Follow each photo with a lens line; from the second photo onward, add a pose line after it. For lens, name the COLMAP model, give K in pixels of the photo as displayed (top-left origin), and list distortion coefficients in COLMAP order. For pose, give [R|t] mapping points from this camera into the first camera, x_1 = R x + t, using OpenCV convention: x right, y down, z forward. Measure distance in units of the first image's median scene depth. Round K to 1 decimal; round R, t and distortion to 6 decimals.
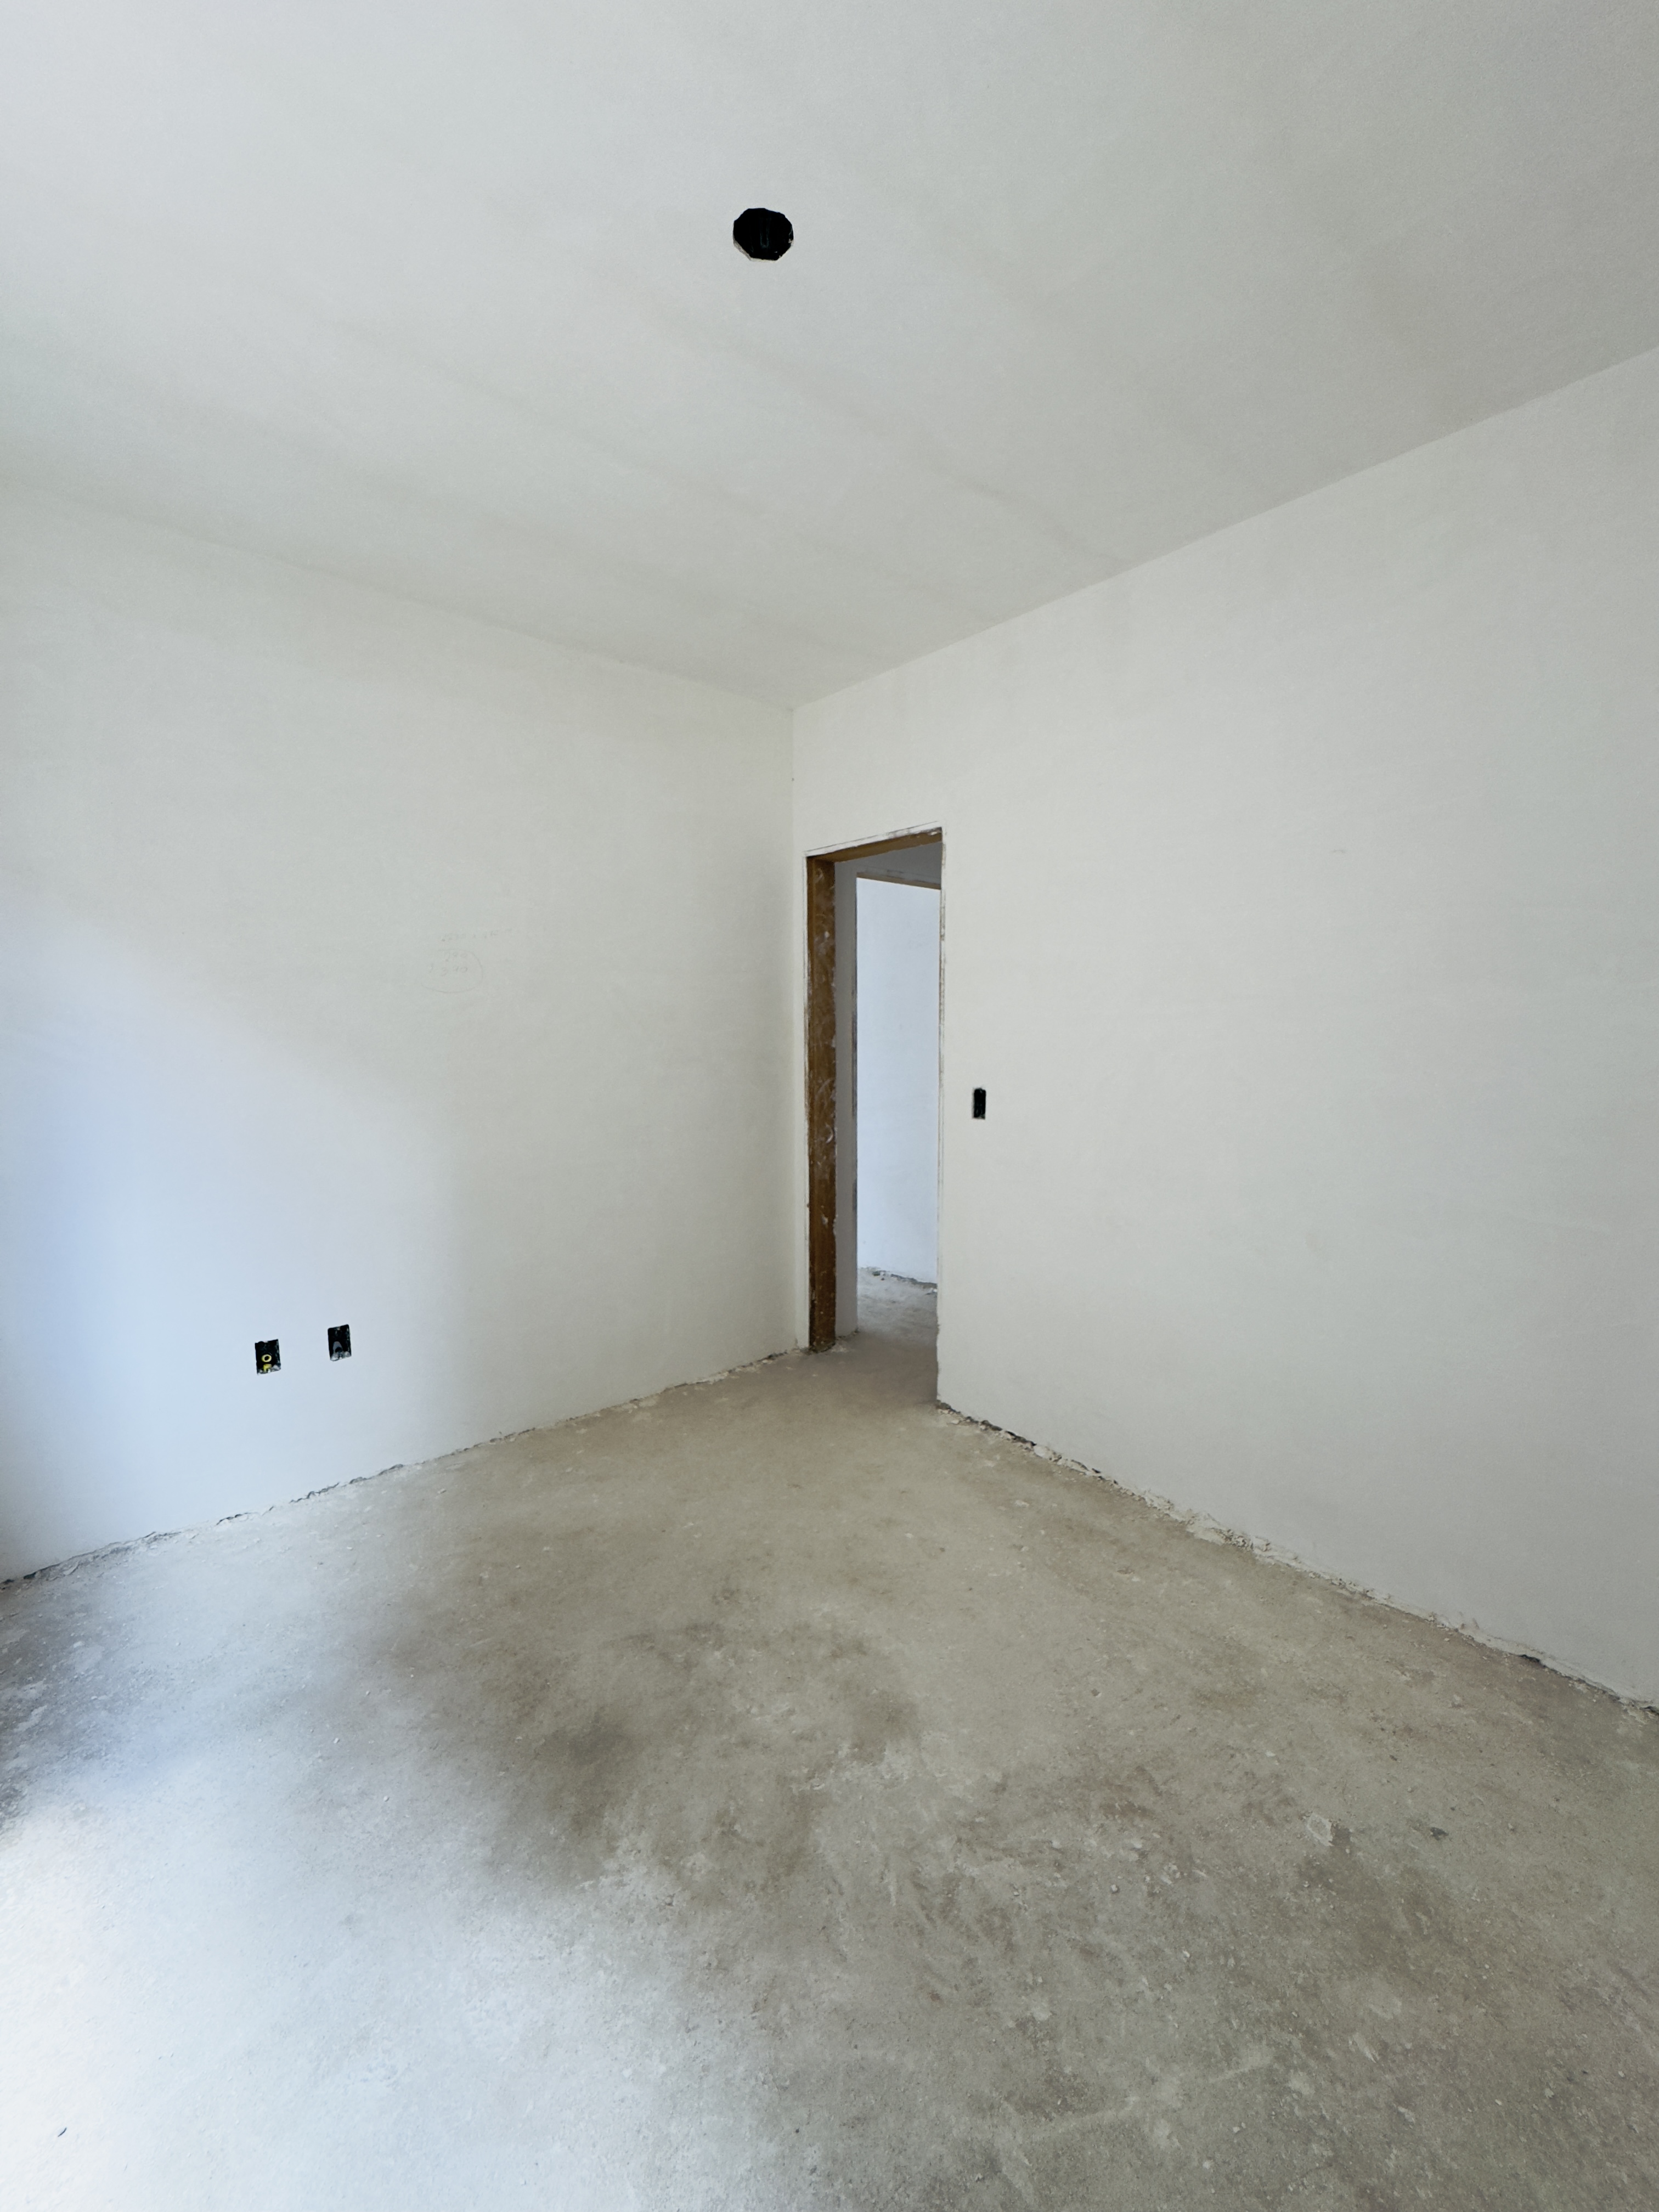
lens RADIAL K [[881.7, 0, 836.4], [0, 881.7, 1105.4], [0, 0, 1]] dist [-0.002713, 0.000468]
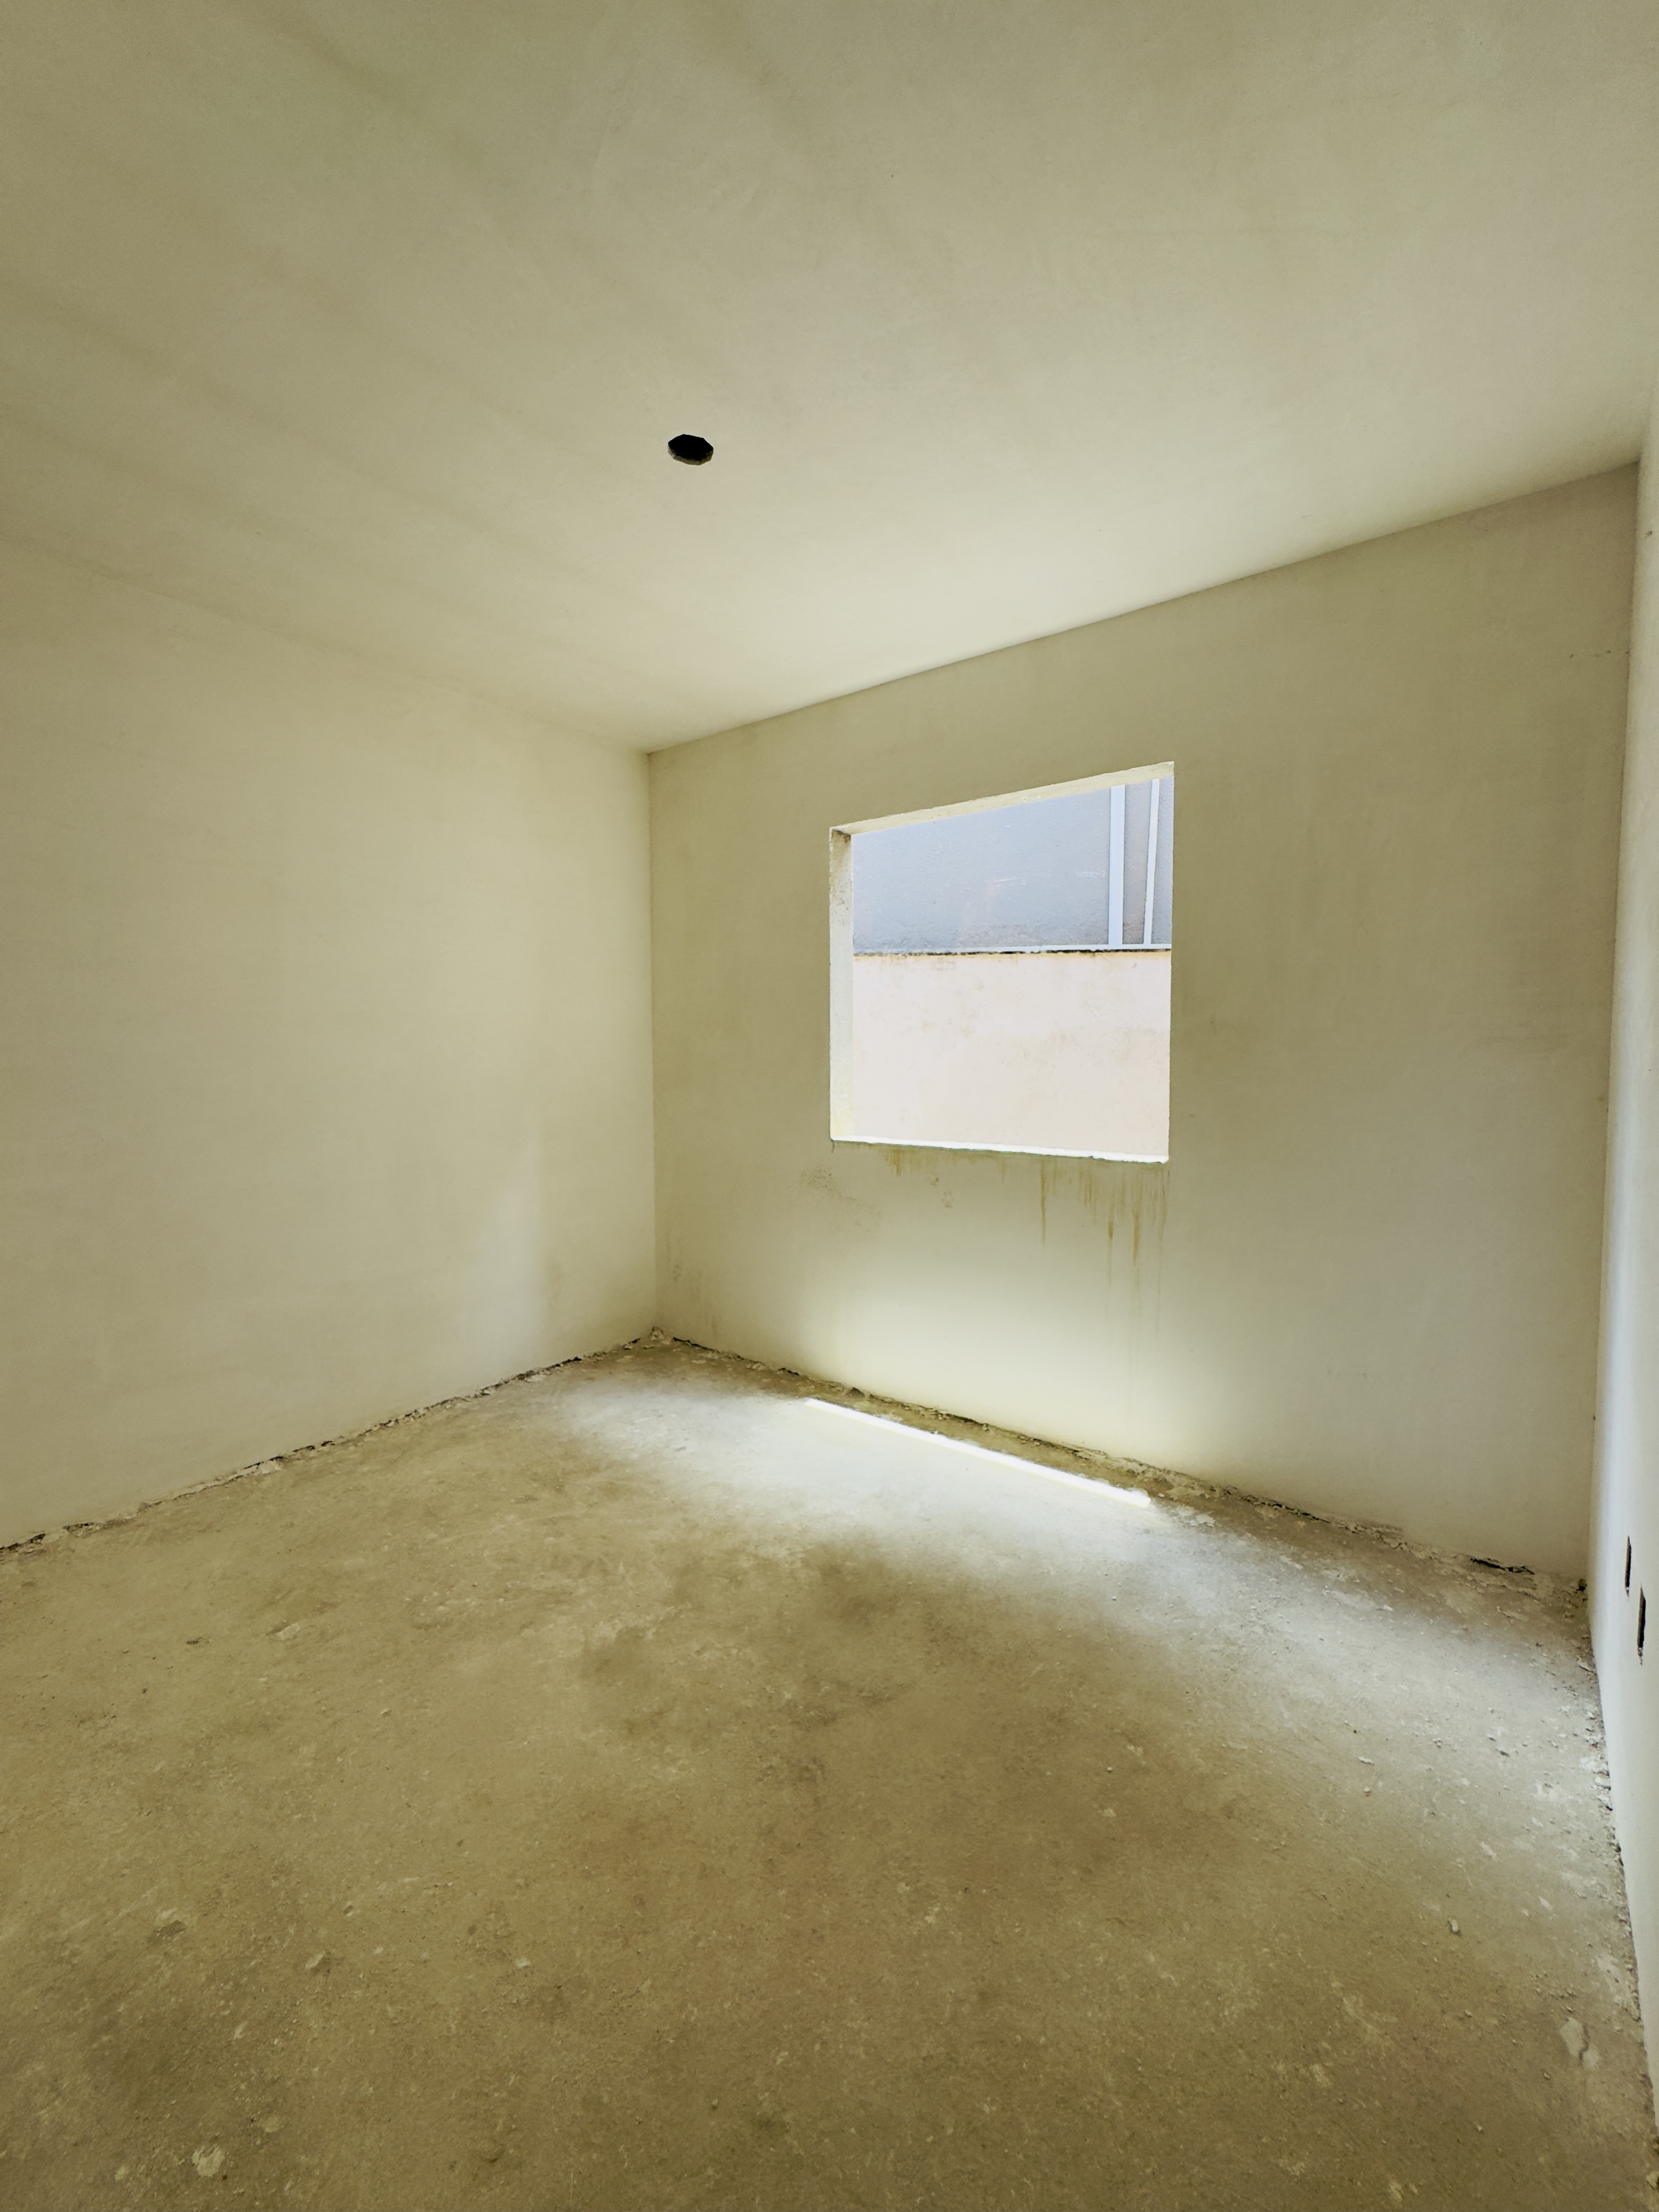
lens RADIAL K [[881.7, 0, 828.1], [0, 881.7, 1103.4], [0, 0, 1]] dist [-0.002713, 0.000468]
pose [[-0.980627, 0.017520, -0.195099, -0.007116], [-0.010812, 0.989632, 0.143215, -0.171907], [0.195585, 0.142550, -0.970271, 2.348674]]
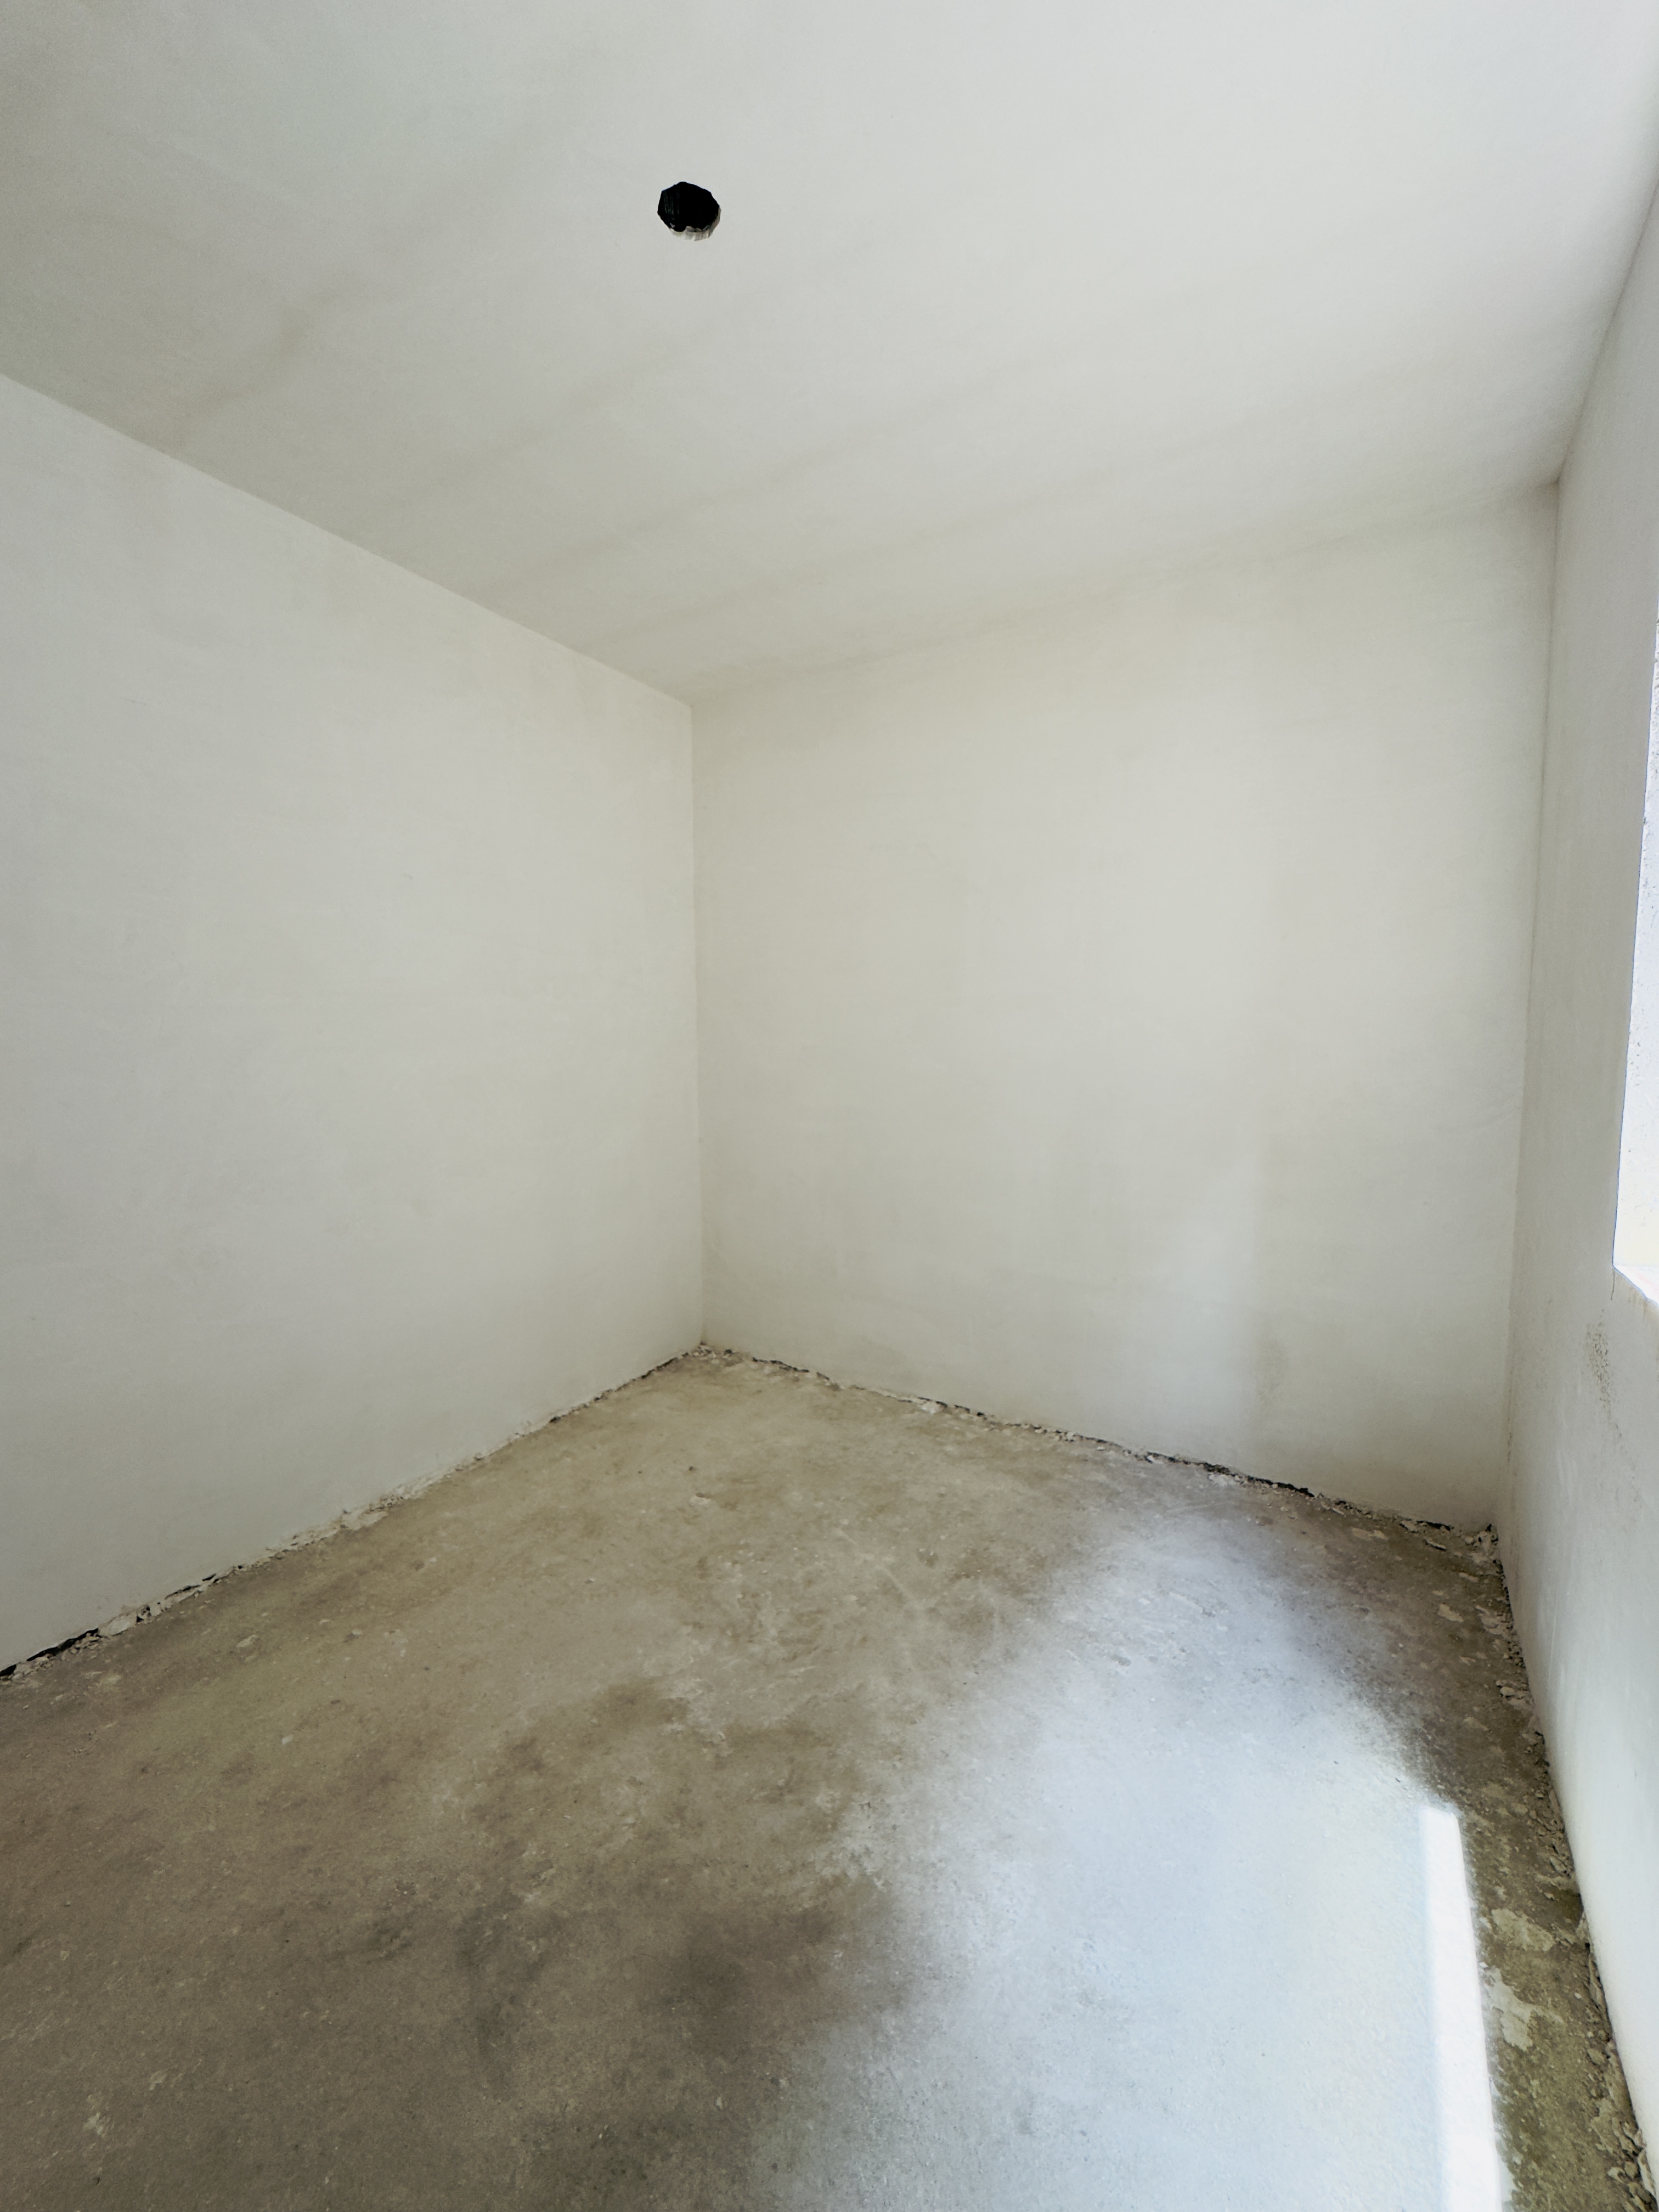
lens RADIAL K [[881.7, 0, 832.0], [0, 881.7, 1120.6], [0, 0, 1]] dist [-0.002713, 0.000468]
pose [[-0.295259, -0.092259, 0.950953, -1.055834], [0.083738, 0.988998, 0.121949, -0.076926], [-0.951741, 0.115637, -0.284285, 1.155531]]
